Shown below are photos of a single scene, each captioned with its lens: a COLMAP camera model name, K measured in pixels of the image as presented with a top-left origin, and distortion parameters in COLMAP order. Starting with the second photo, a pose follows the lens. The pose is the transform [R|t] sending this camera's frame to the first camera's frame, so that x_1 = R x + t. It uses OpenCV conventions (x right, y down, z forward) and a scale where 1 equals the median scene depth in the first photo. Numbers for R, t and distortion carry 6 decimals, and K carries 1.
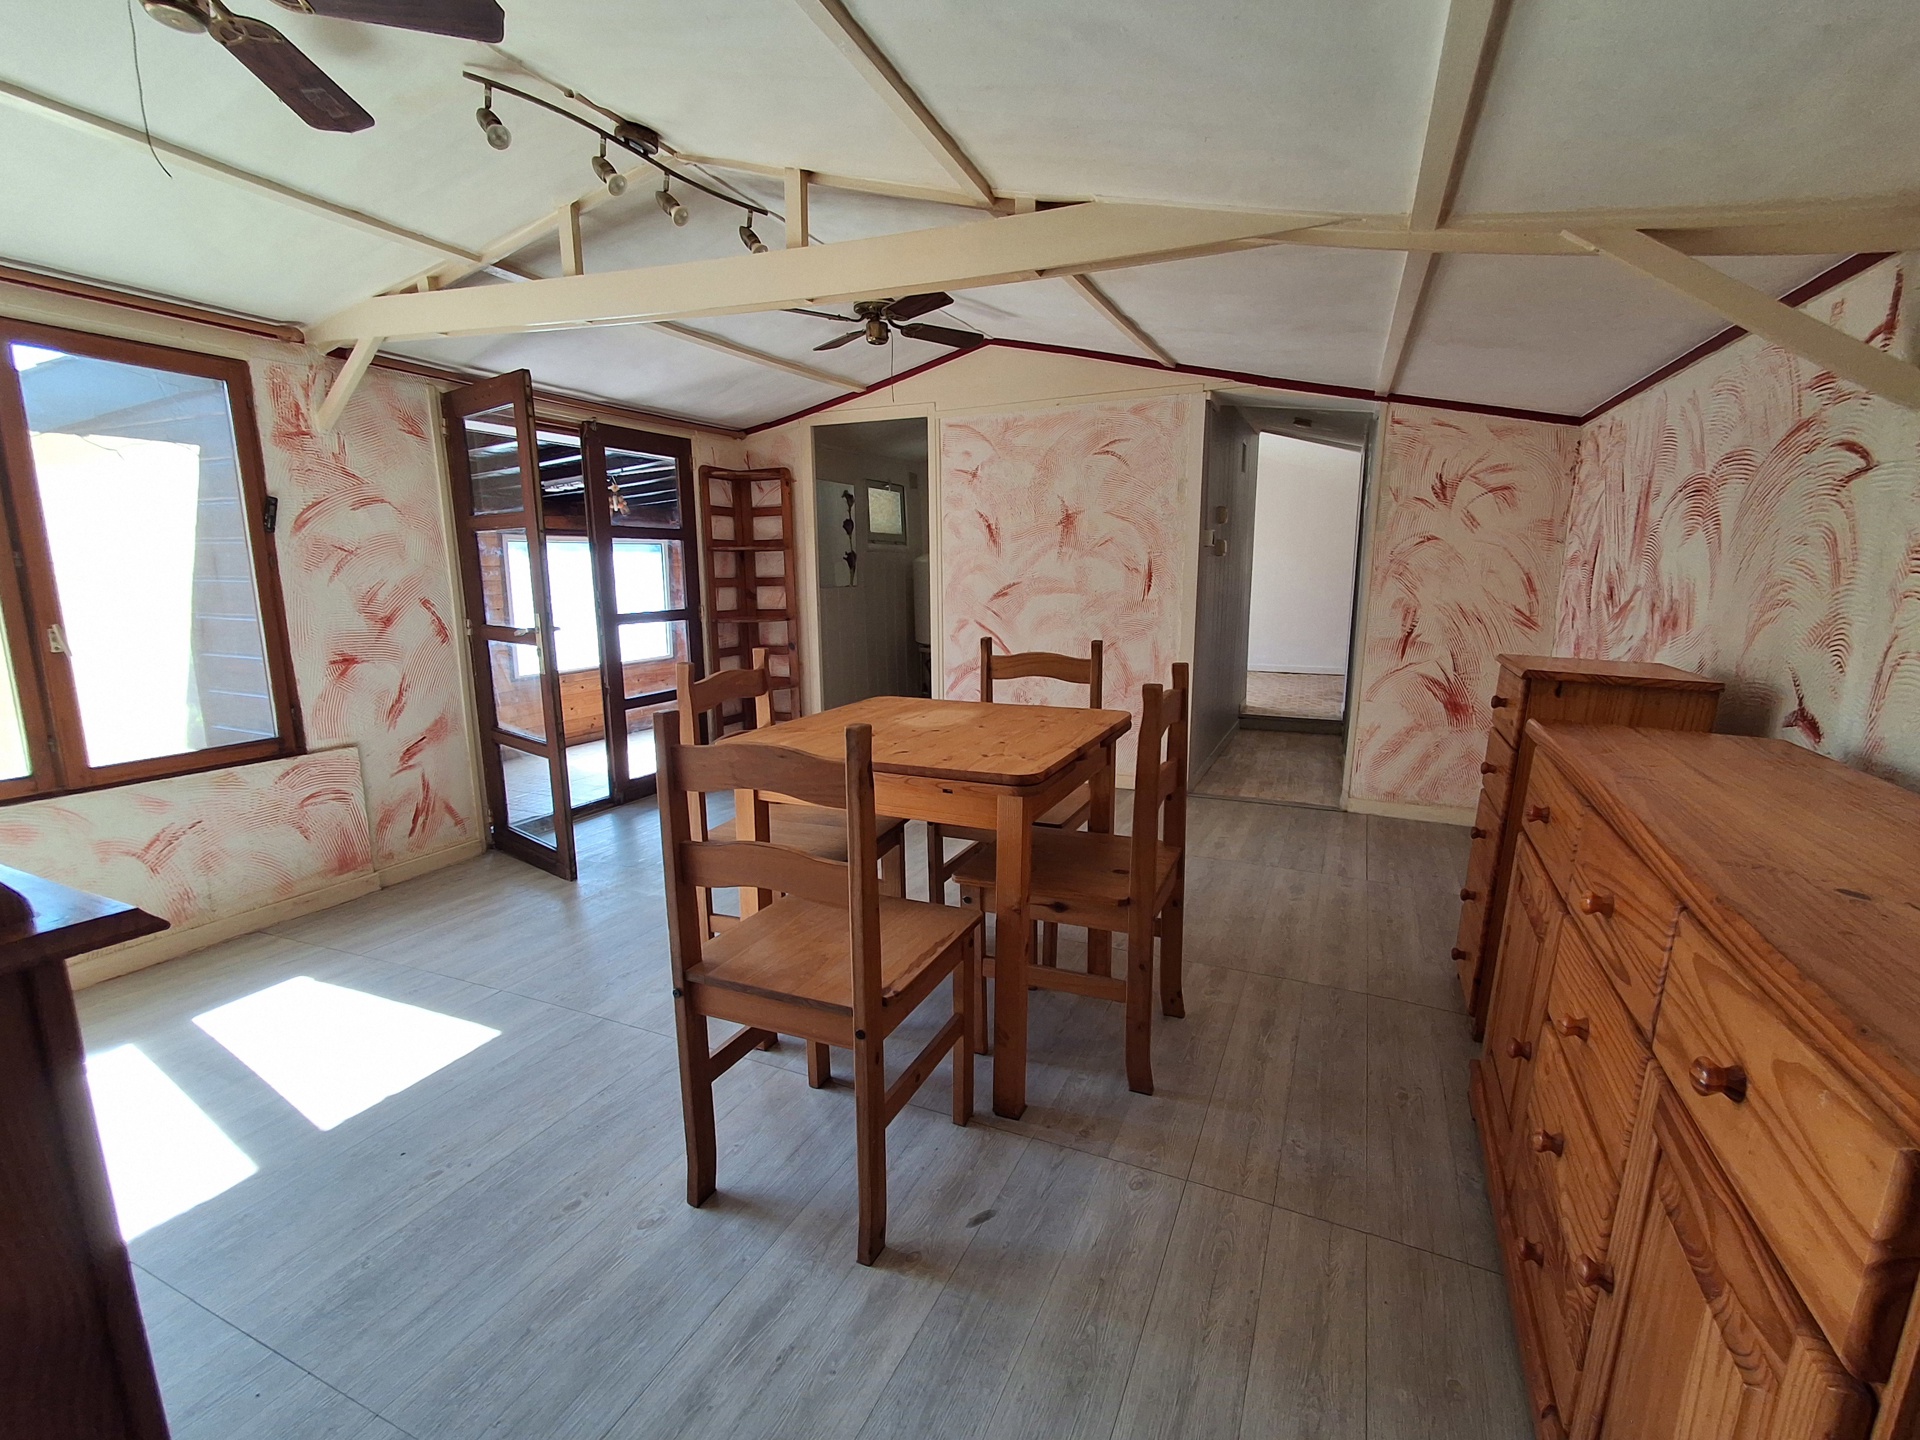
lens RADIAL K [[874.7, 0, 967.6], [0, 874.7, 736.4], [0, 0, 1]] dist [0.000851, 0.000222]
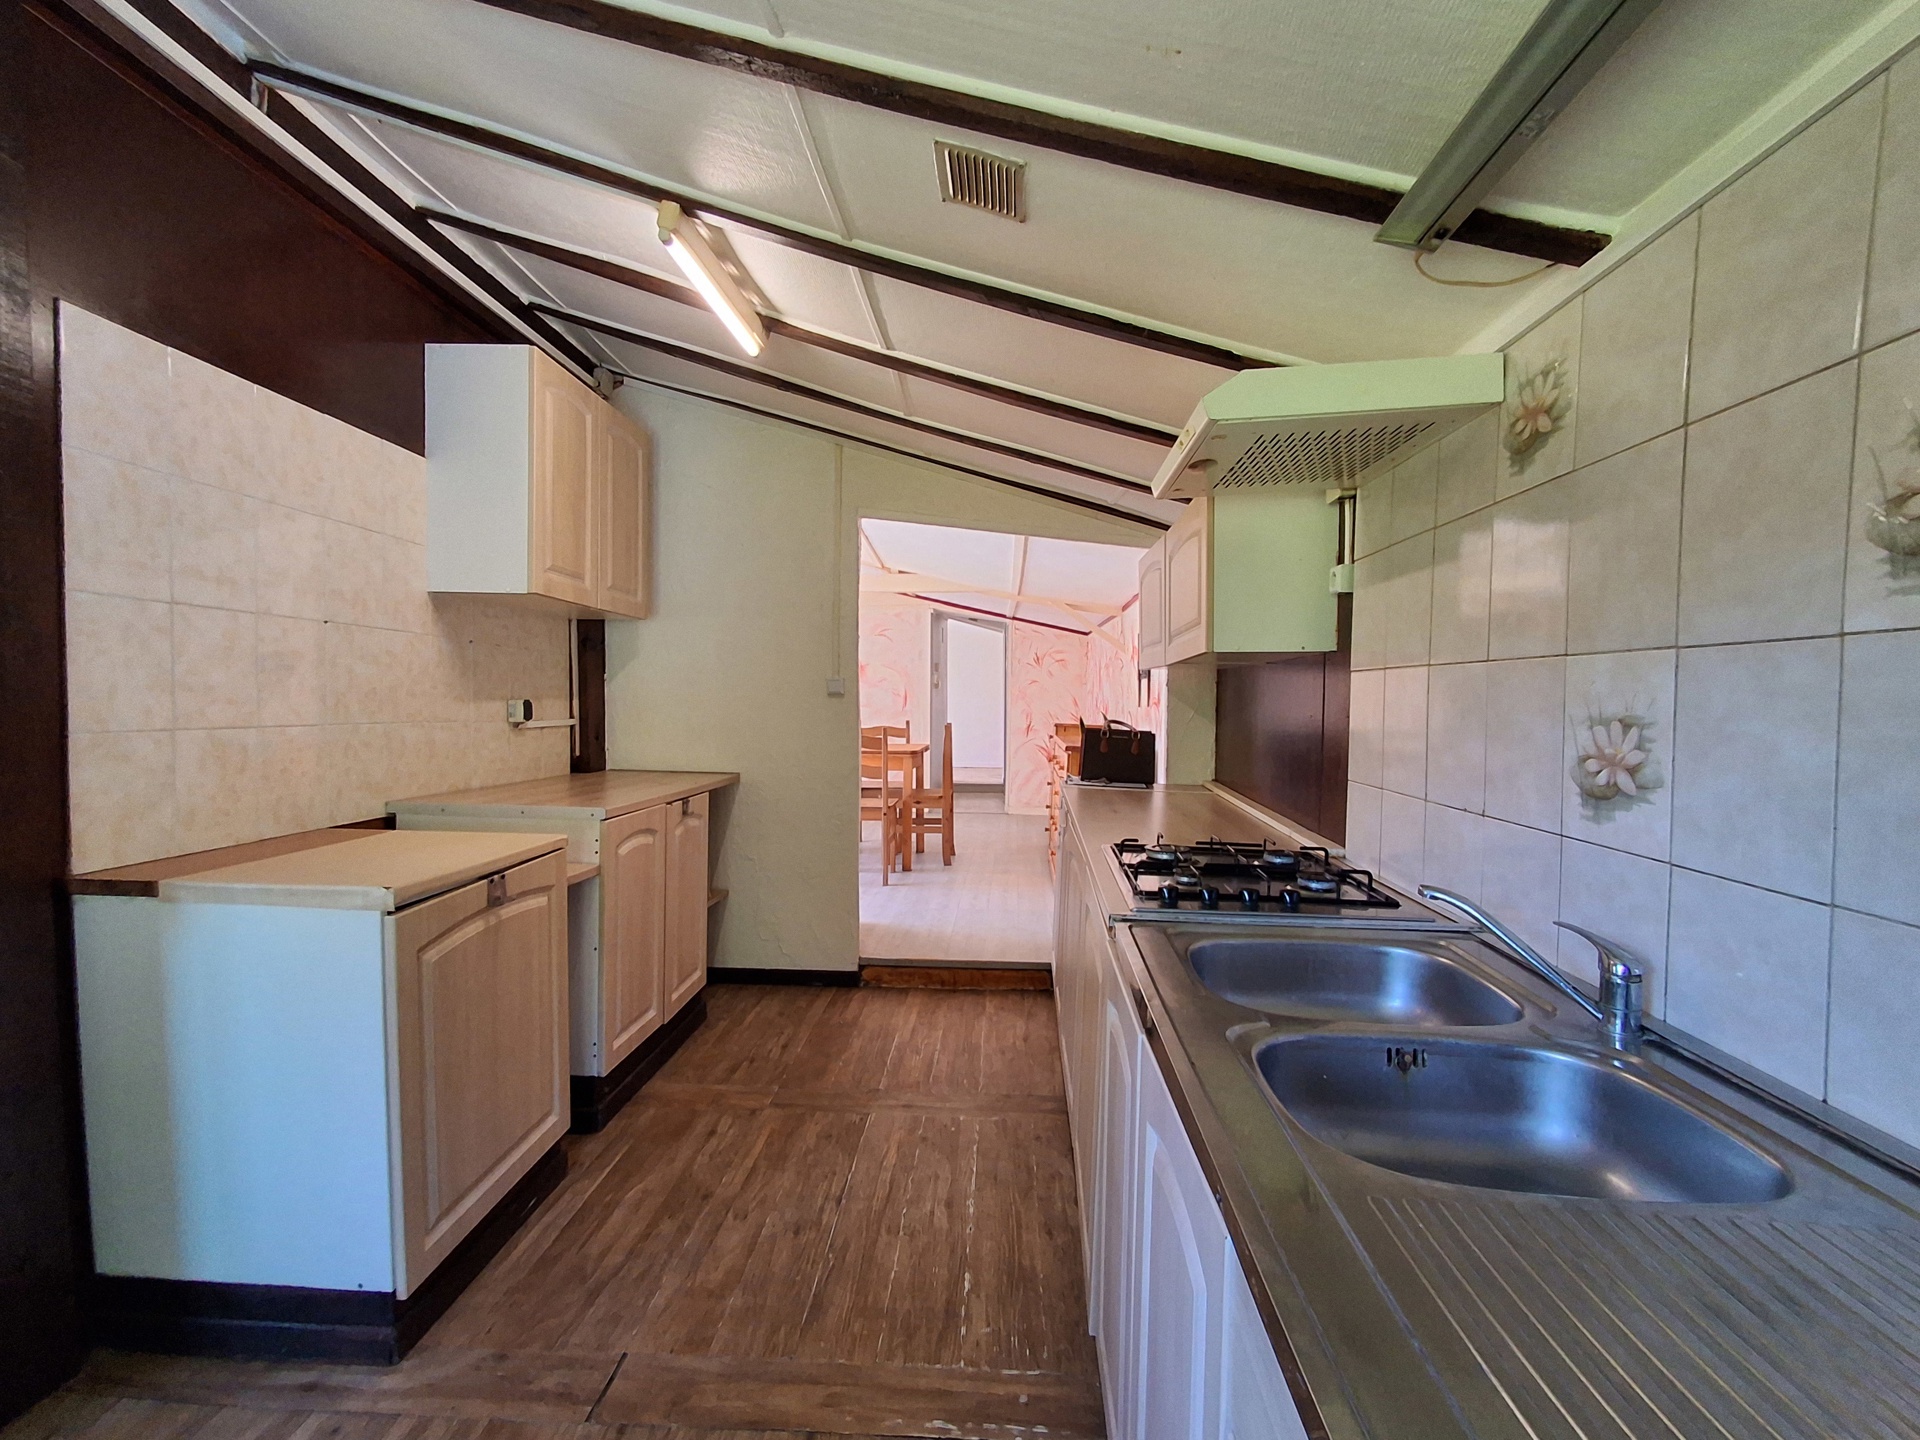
lens RADIAL K [[874.7, 0, 961.5], [0, 874.7, 724.6], [0, 0, 1]] dist [0.000851, 0.000222]
pose [[0.935345, 0.000988, 0.353735, -0.398505], [0.057989, 0.986039, -0.156089, 0.201940], [-0.348951, 0.166510, 0.922230, -0.896994]]
